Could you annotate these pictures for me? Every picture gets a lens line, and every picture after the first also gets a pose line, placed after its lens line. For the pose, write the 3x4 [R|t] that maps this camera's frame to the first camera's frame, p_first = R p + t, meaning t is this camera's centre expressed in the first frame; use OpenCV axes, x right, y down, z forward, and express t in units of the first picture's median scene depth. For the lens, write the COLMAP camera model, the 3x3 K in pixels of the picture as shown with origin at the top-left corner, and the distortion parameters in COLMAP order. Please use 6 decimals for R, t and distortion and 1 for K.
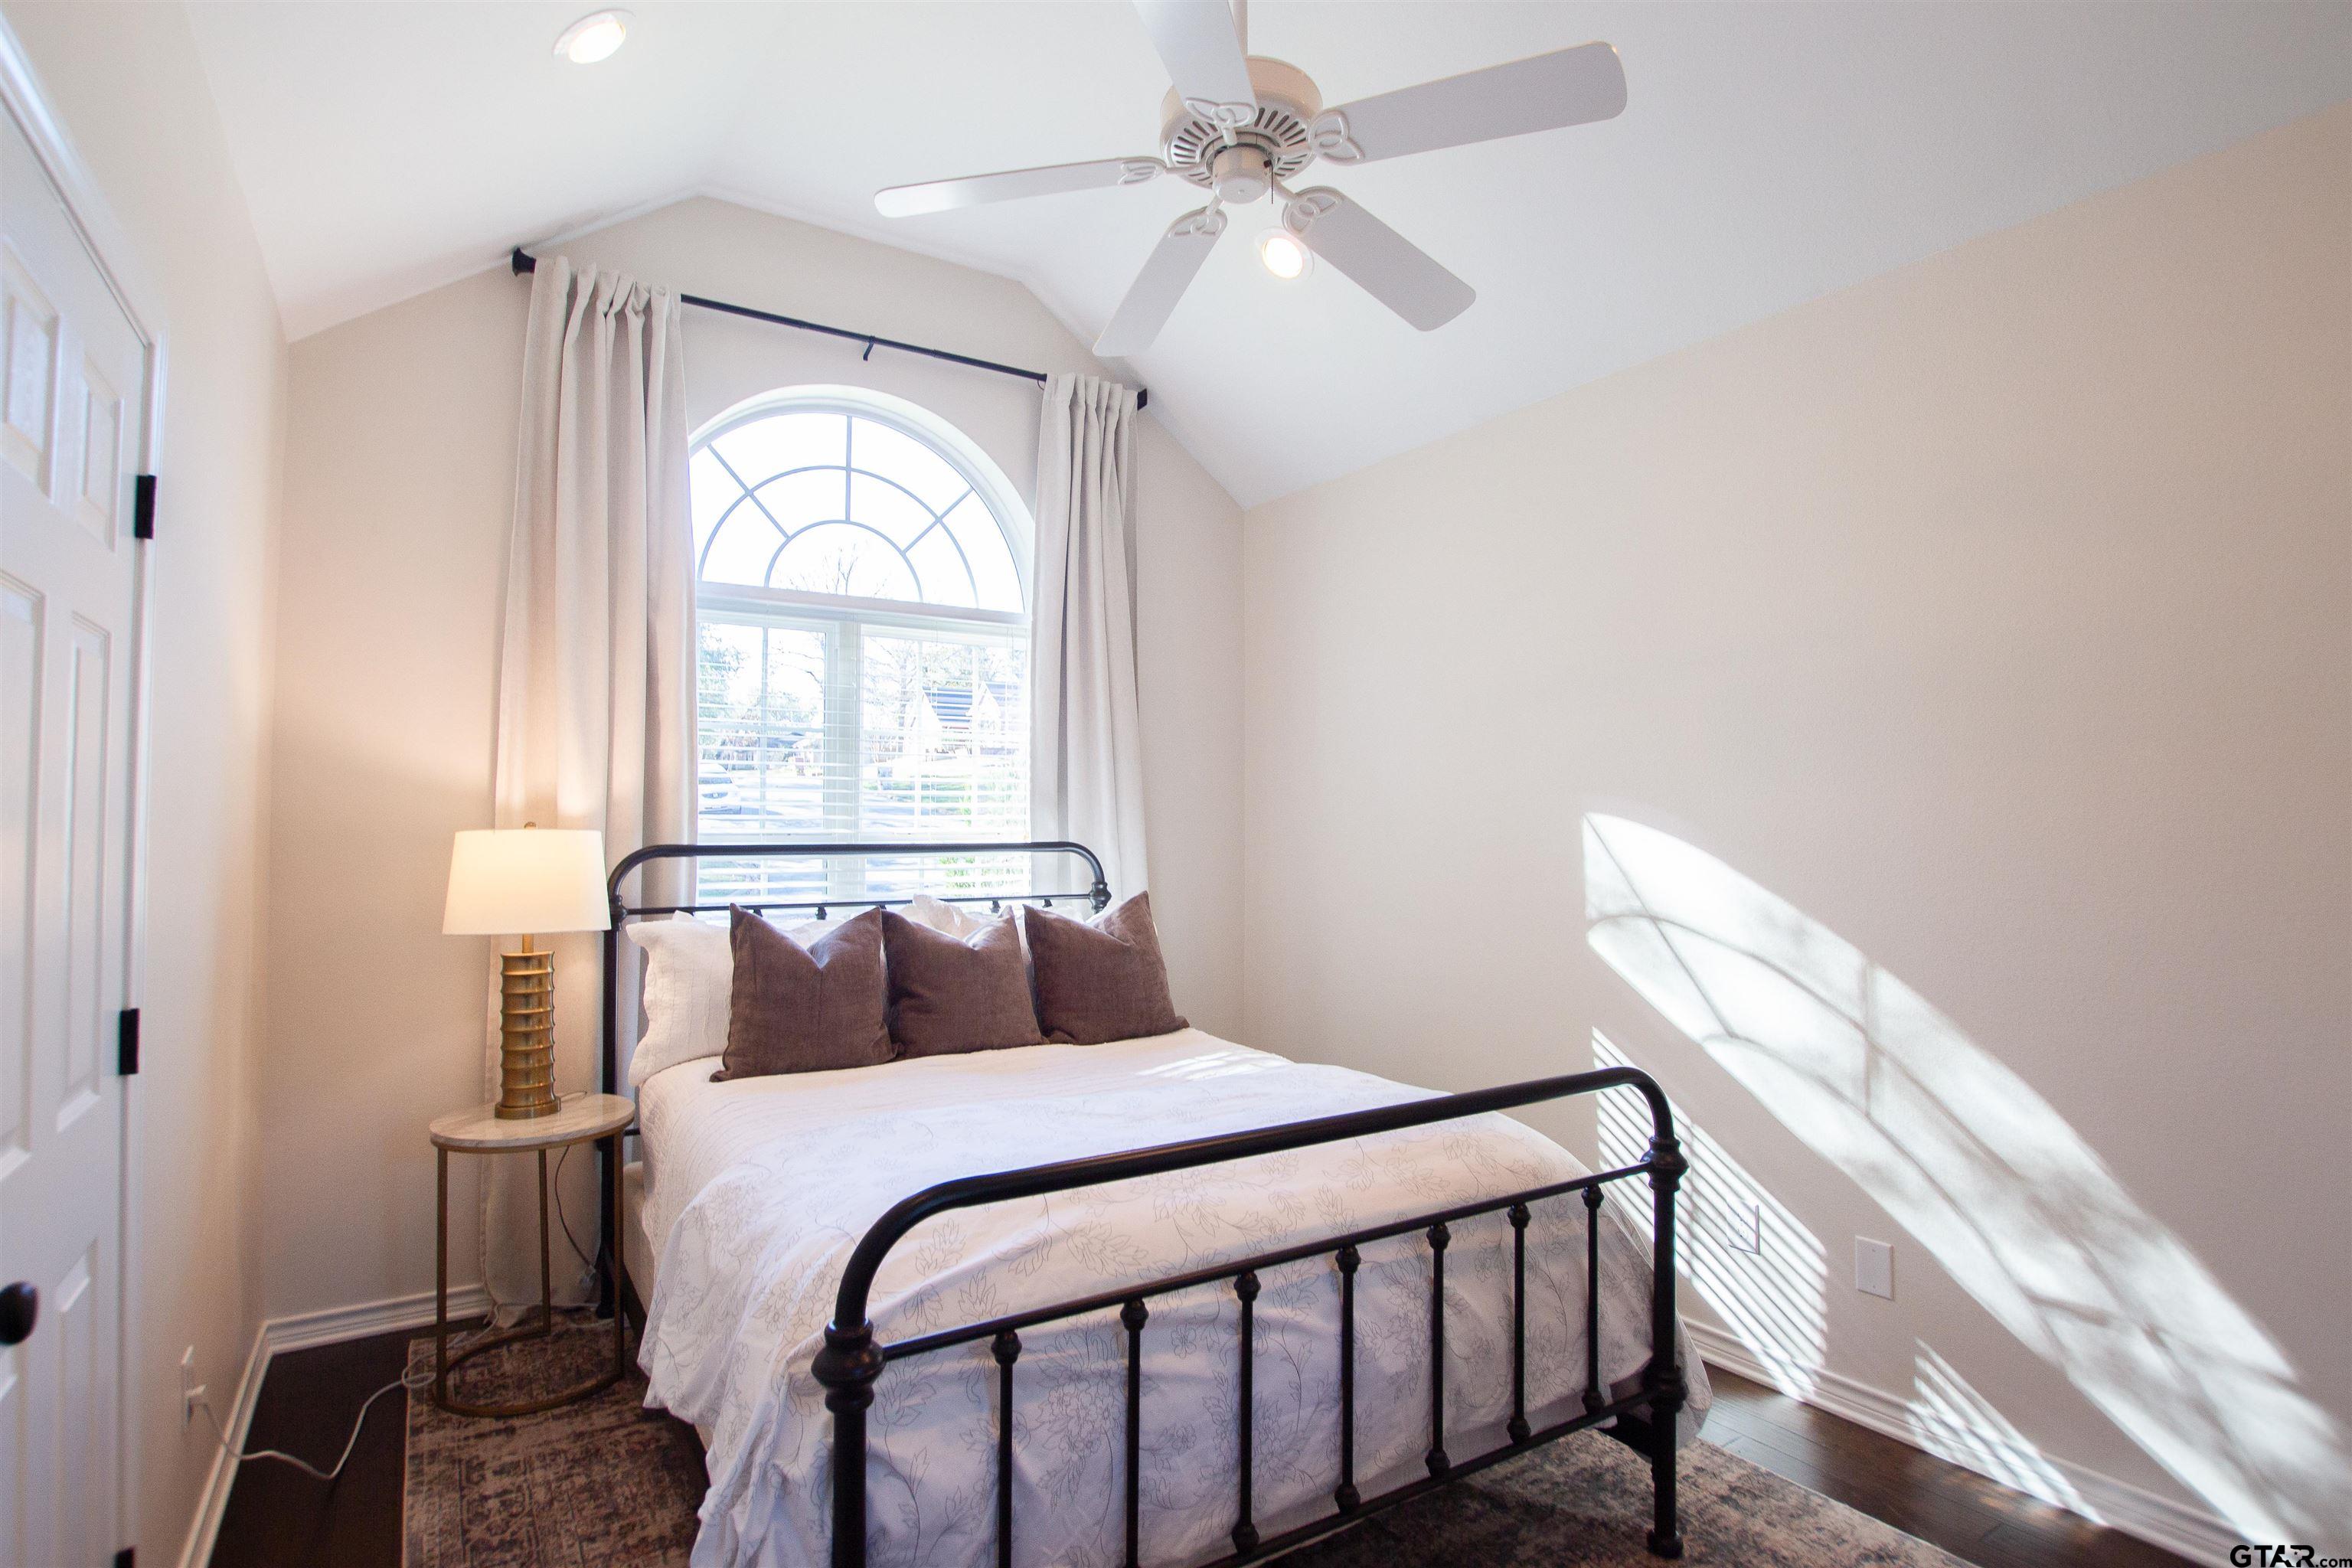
lens RADIAL K [[1169.1, 0, 1144.2], [0, 1169.1, 791.6], [0, 0, 1]] dist [-0.033903, 0.004784]
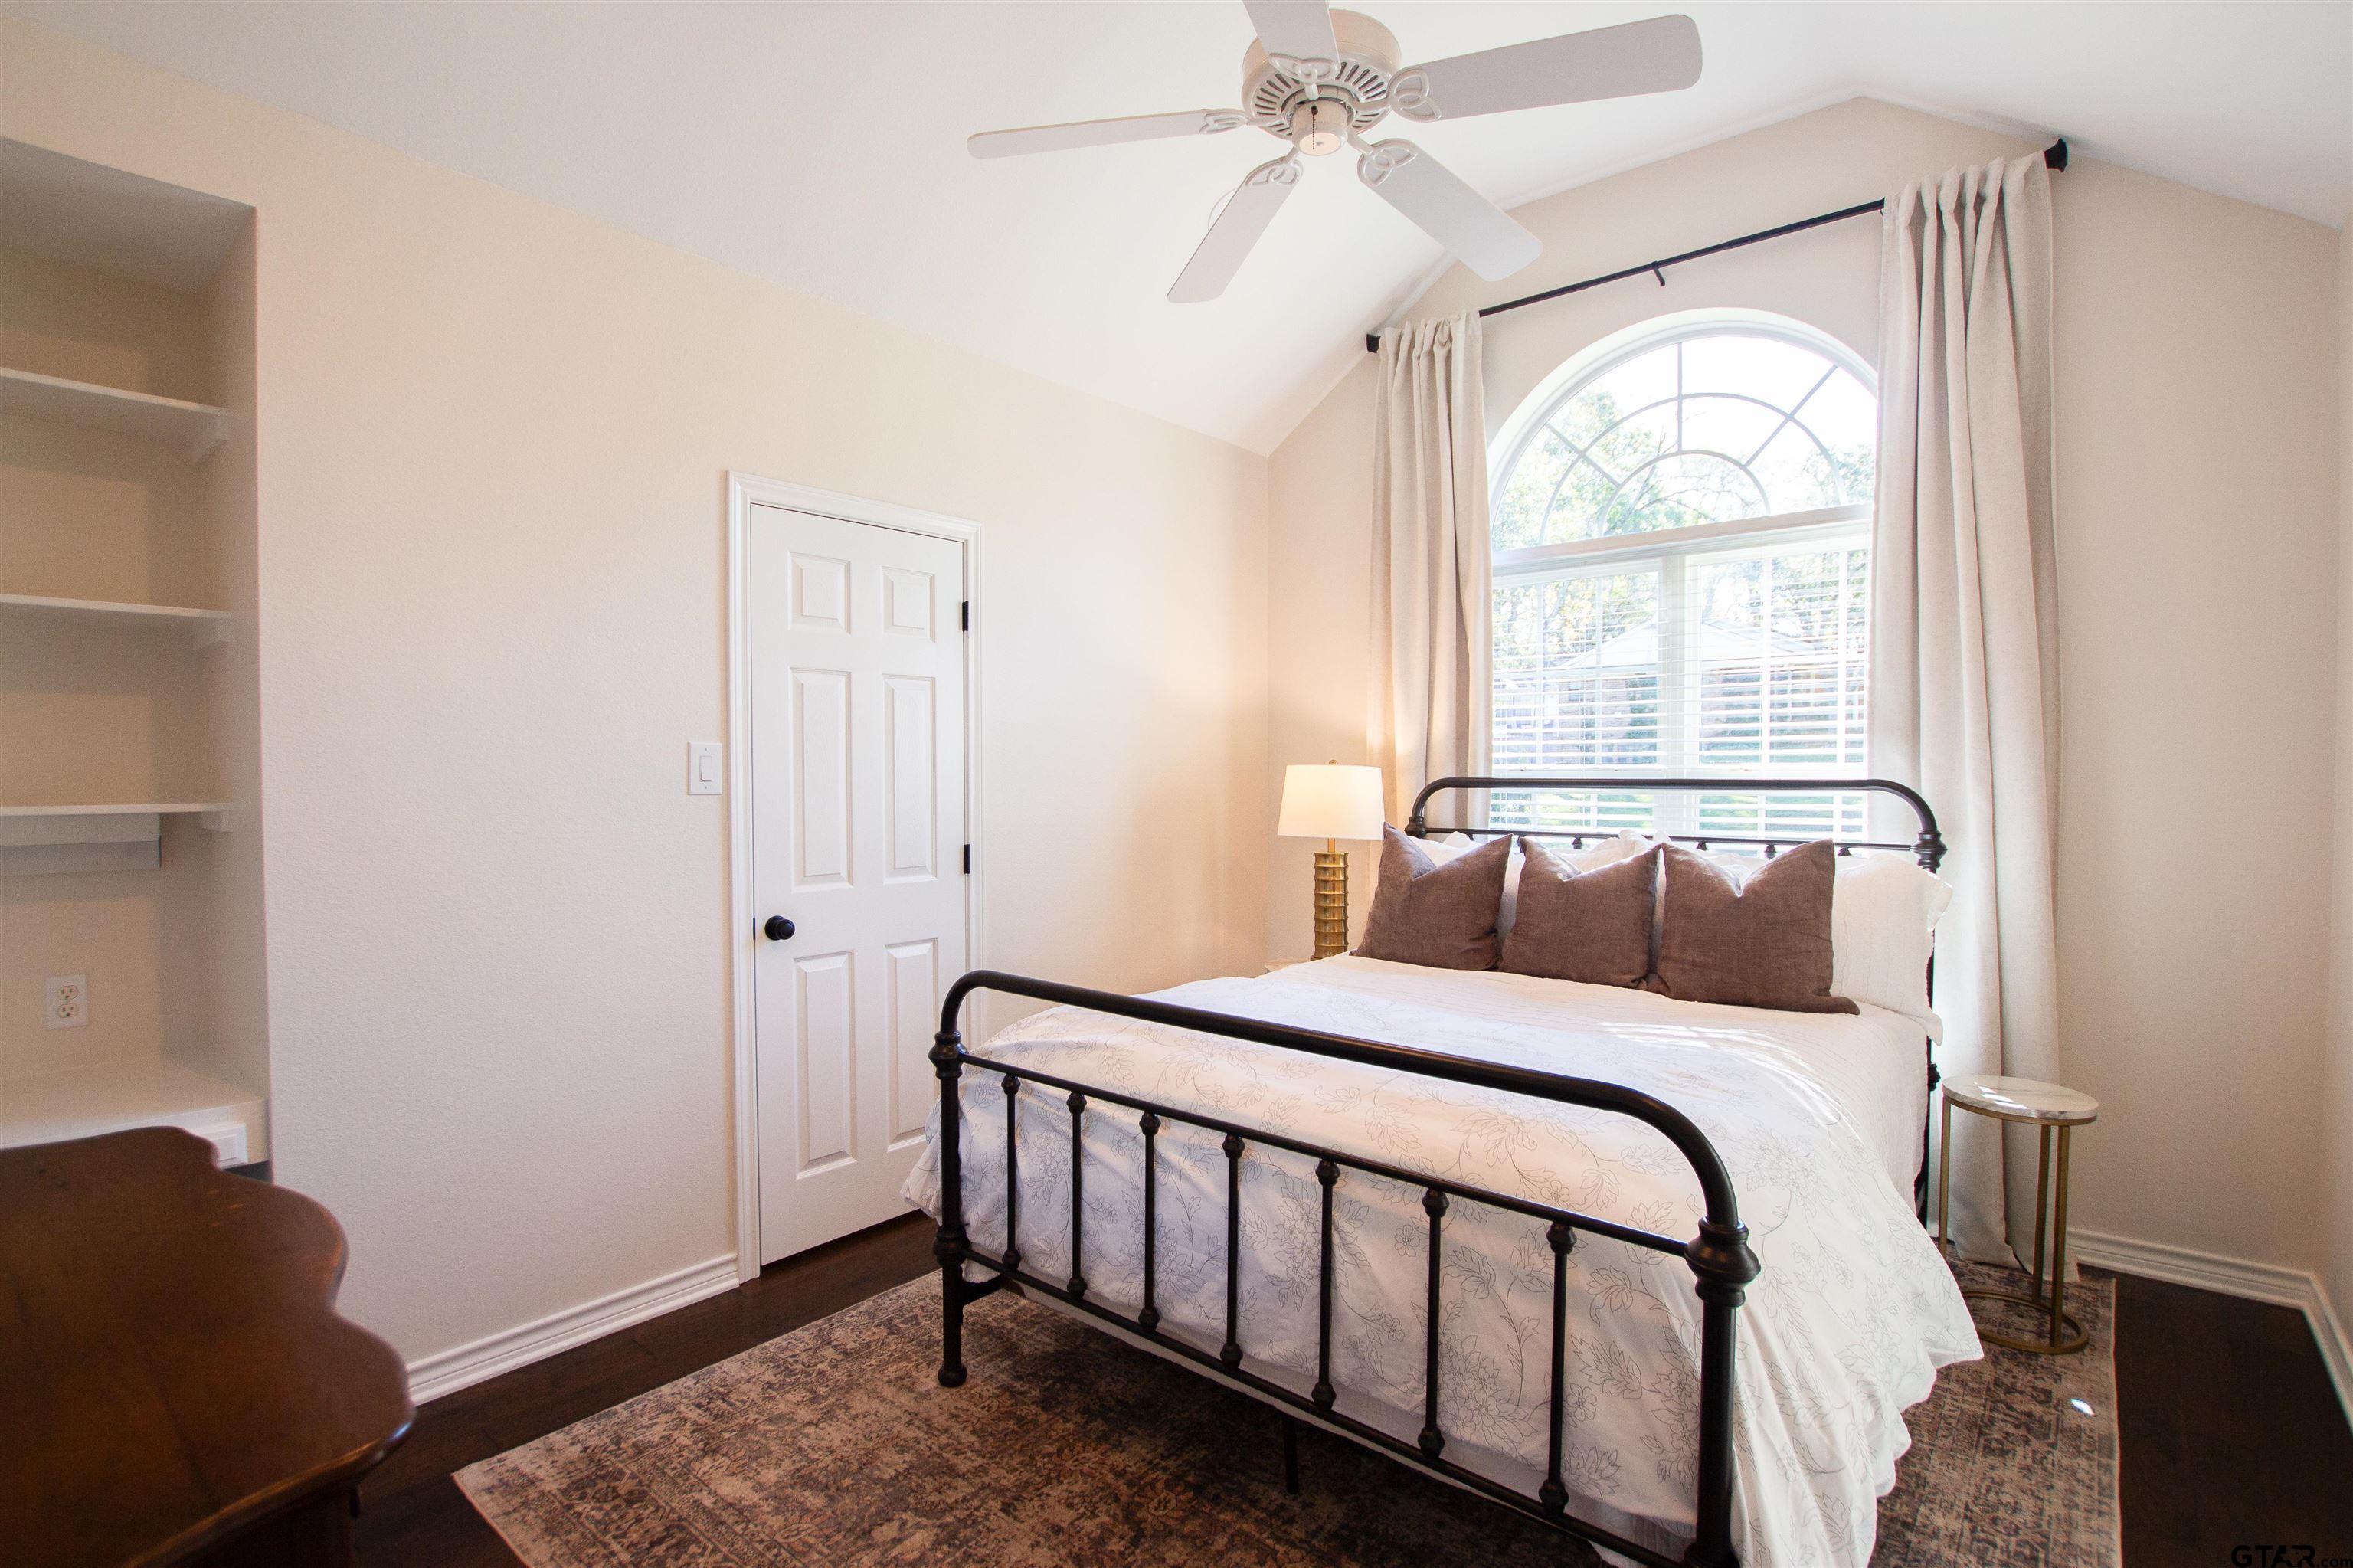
lens RADIAL K [[1169.7, 0, 1144.7], [0, 1169.7, 791.6], [0, 0, 1]] dist [-0.033903, 0.004784]
pose [[0.268168, 0.018832, -0.963188, 0.782988], [0.029628, 0.999175, 0.027785, 0.018913], [0.962917, -0.035988, 0.267388, 0.404469]]
